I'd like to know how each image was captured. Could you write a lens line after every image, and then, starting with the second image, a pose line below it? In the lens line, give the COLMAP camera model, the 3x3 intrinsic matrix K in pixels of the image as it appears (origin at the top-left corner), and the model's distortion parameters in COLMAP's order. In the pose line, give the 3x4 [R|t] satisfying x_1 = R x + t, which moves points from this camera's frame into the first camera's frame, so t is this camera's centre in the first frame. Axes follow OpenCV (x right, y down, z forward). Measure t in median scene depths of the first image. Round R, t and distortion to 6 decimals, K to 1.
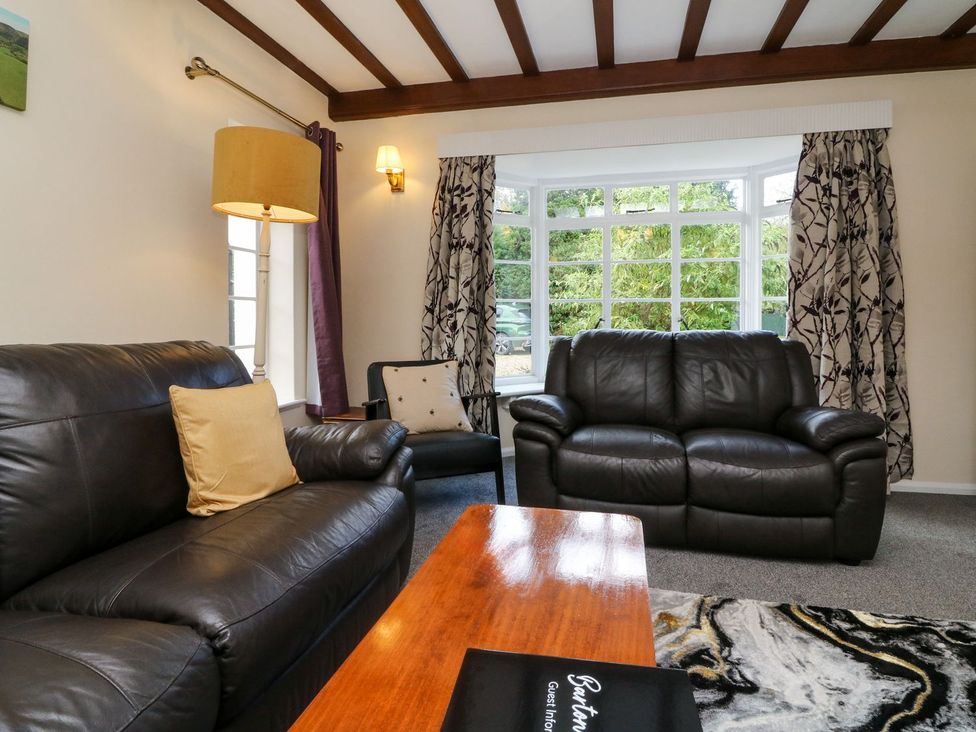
lens RADIAL K [[503.7, 0, 489.3], [0, 503.7, 346.3], [0, 0, 1]] dist [-0.015420, -0.006298]
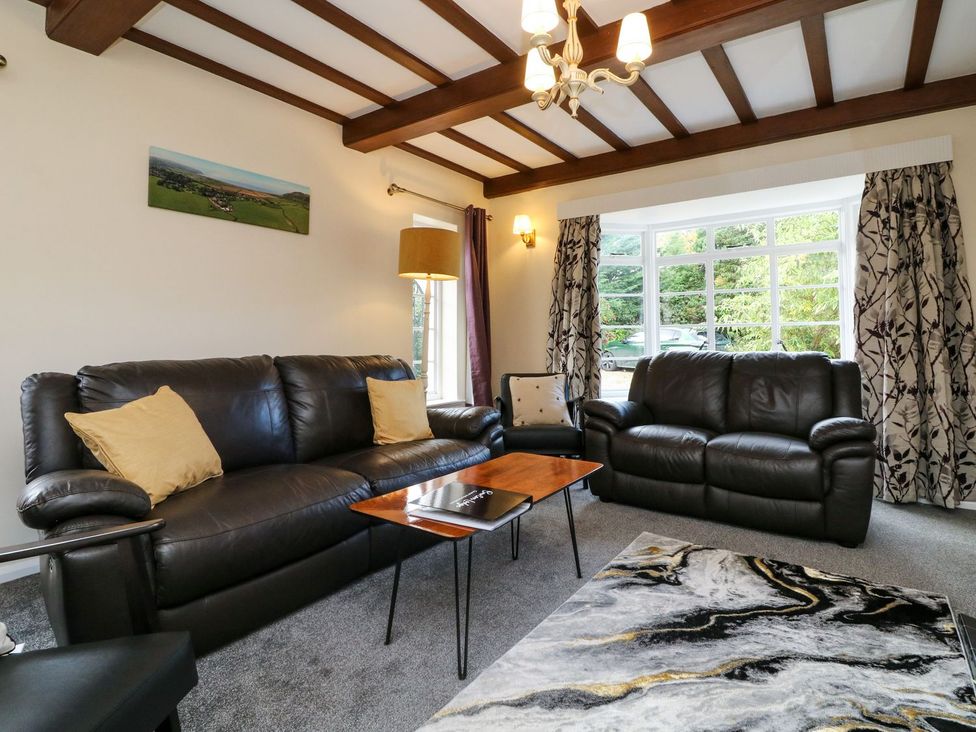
lens RADIAL K [[503.7, 0, 490.0], [0, 503.7, 363.2], [0, 0, 1]] dist [-0.015420, -0.006298]
pose [[0.922167, 0.012450, -0.386591, 0.304456], [-0.017195, 0.999813, -0.008820, 0.017945], [0.386409, 0.014781, 0.922209, -0.338941]]
